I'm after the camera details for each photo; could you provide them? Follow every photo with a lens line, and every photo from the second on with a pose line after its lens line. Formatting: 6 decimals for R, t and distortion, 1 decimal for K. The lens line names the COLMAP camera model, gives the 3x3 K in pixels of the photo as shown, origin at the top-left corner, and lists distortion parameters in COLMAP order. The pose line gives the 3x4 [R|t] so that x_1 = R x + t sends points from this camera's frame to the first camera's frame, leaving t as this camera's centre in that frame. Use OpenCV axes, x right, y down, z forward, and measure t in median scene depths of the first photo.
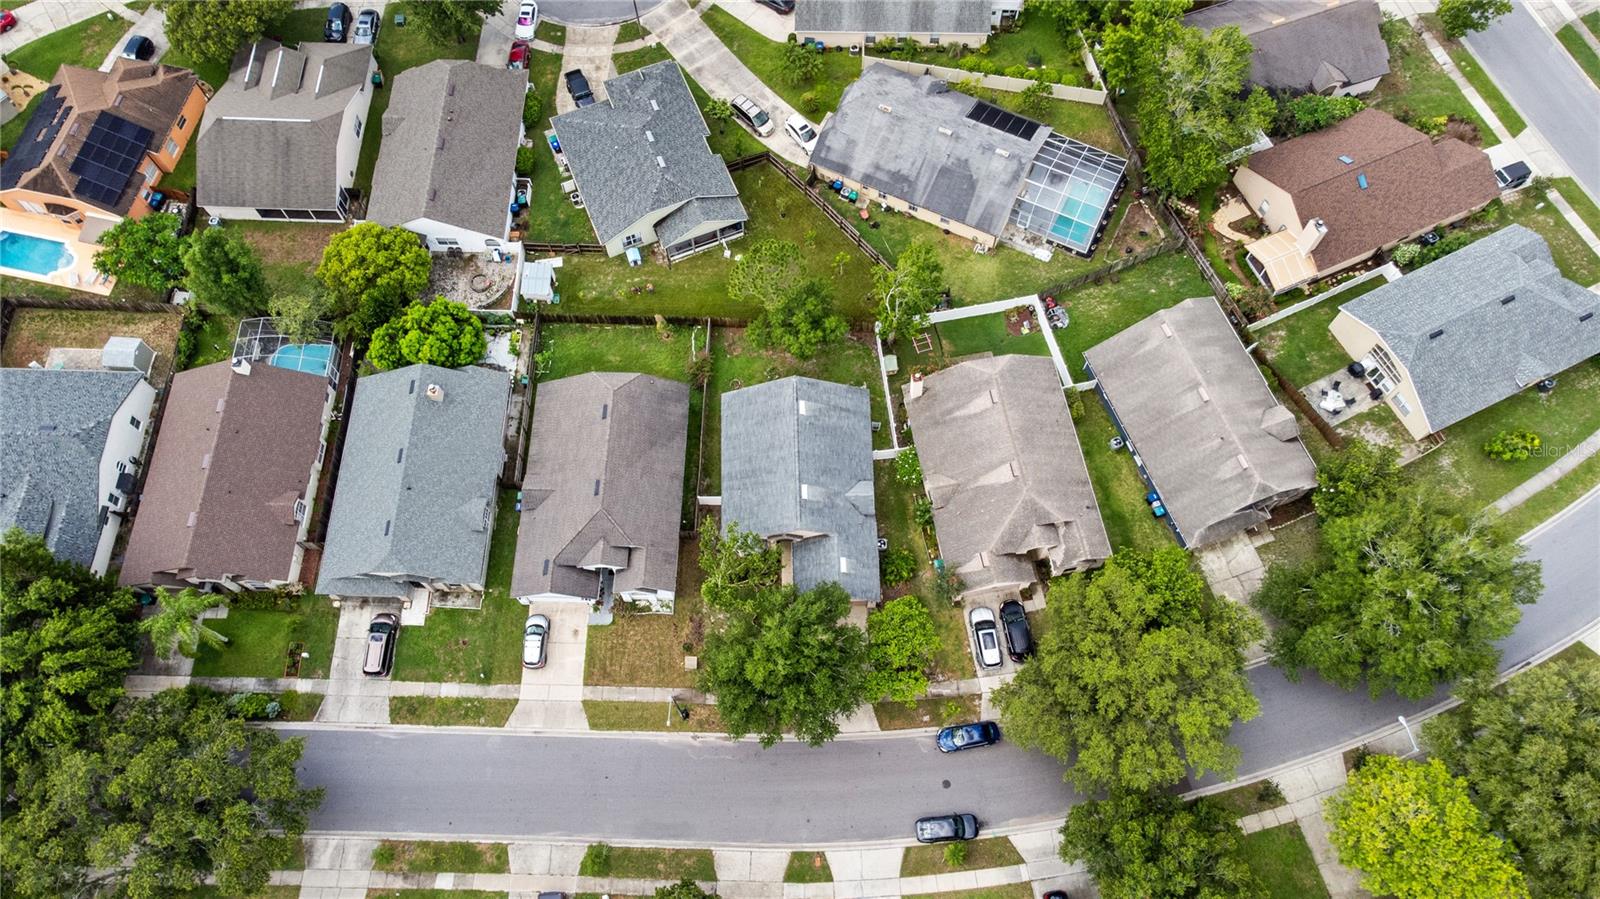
lens RADIAL K [[1216.8, 0, 781.1], [0, 1216.8, 441.9], [0, 0, 1]] dist [0.031251, 0.013197]
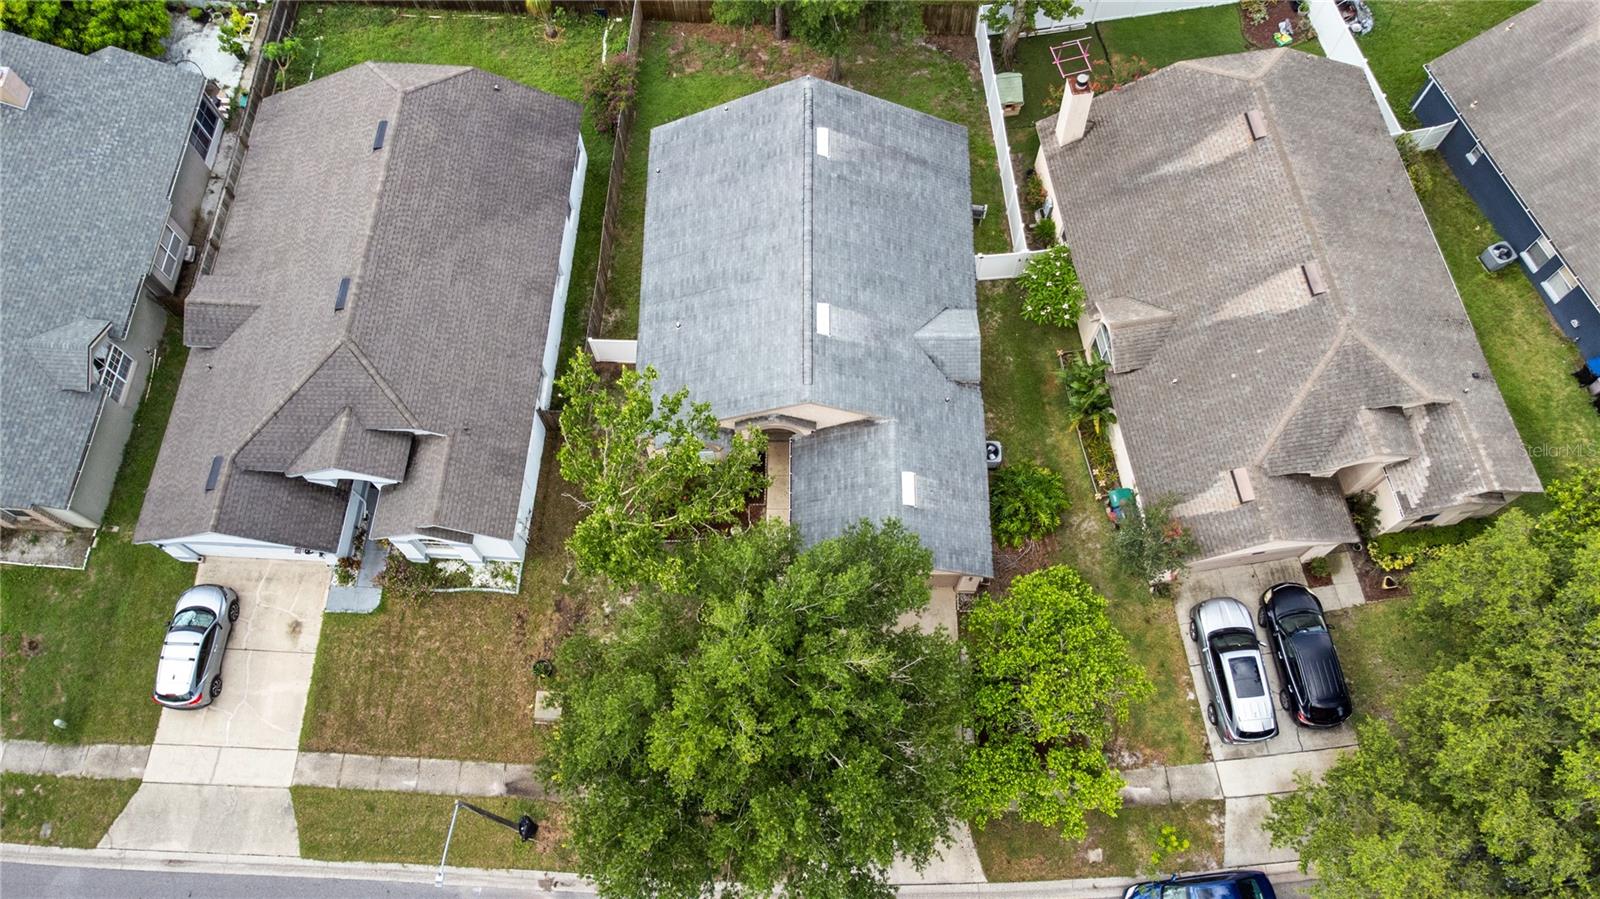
lens RADIAL K [[1216.8, 0, 781.1], [0, 1216.8, 441.9], [0, 0, 1]] dist [0.031251, 0.013197]
pose [[0.999517, 0.028131, -0.013187, 0.011276], [-0.028139, 0.999604, -0.000420, 0.084806], [0.013170, 0.000791, 0.999913, 0.563446]]
